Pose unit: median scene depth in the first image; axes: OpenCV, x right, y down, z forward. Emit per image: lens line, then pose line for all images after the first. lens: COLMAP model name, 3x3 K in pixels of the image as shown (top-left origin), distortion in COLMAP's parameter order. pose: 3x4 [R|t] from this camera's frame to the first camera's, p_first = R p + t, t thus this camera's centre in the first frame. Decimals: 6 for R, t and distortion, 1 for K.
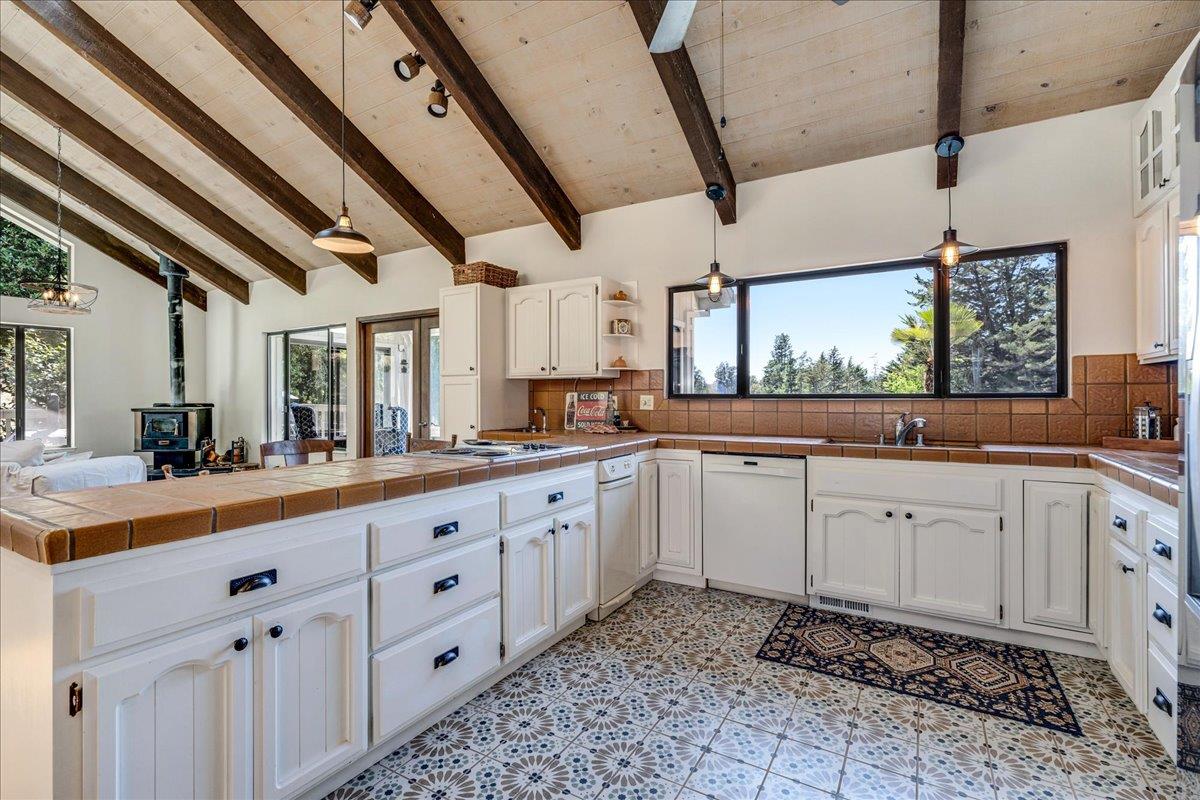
lens RADIAL K [[545.5, 0, 600.0], [0, 545.5, 400.0], [0, 0, 1]] dist [-0.002724, -0.000491]
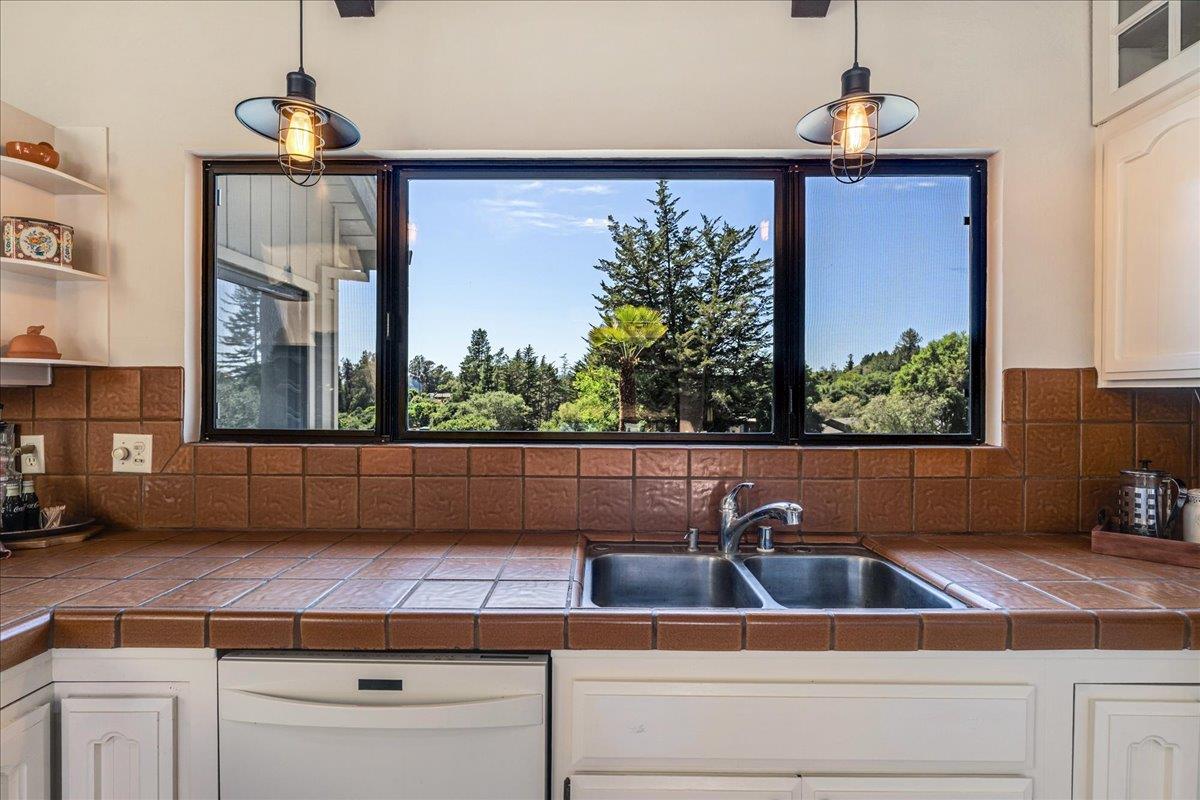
lens RADIAL K [[568.3, 0, 594.2], [0, 568.3, 400.4], [0, 0, 1]] dist [-0.003440, -0.000549]
pose [[0.866629, 0.001427, 0.498950, 0.167059], [-0.004882, 0.999972, 0.005620, -0.035697], [-0.498929, -0.007307, 0.866612, 0.502304]]
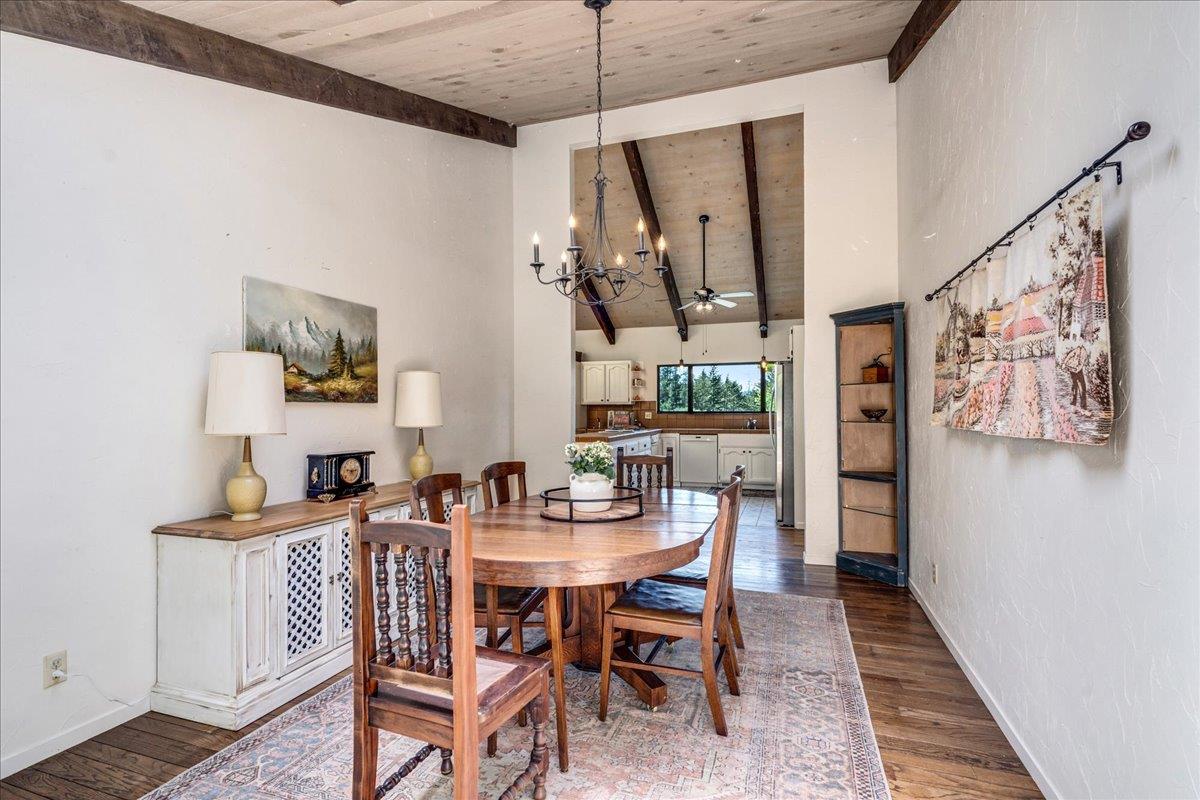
lens RADIAL K [[568.3, 0, 594.2], [0, 568.3, 400.4], [0, 0, 1]] dist [-0.003440, -0.000549]
pose [[0.980051, 0.003898, 0.198708, -0.605667], [0.000659, 0.999738, -0.022865, -0.003267], [-0.198745, 0.022540, 0.979792, -1.274719]]
